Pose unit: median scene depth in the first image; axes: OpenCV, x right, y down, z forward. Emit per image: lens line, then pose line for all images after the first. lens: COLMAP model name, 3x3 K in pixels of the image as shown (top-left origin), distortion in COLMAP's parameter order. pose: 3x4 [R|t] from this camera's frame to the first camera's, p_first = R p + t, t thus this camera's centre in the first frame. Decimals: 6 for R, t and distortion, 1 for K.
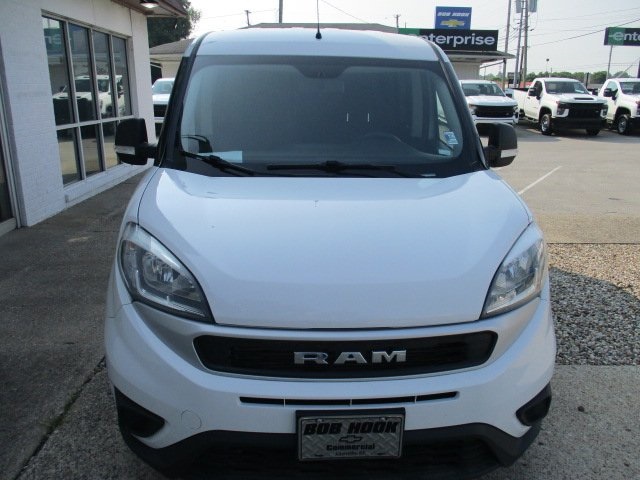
lens RADIAL K [[553.8, 0, 334.9], [0, 553.8, 239.1], [0, 0, 1]] dist [-0.032369, -0.010696]
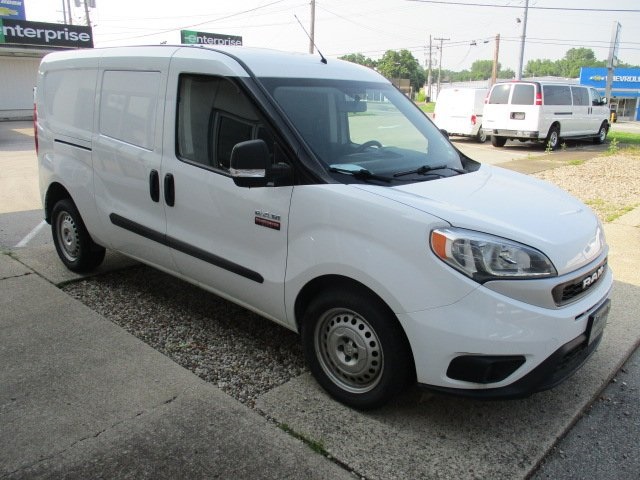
lens RADIAL K [[553.8, 0, 334.9], [0, 553.8, 239.1], [0, 0, 1]] dist [-0.032369, -0.010696]
pose [[0.699133, -0.175795, 0.693043, -0.139254], [0.167710, 0.982581, 0.080054, -0.014939], [-0.695044, 0.060262, 0.716437, 0.026359]]
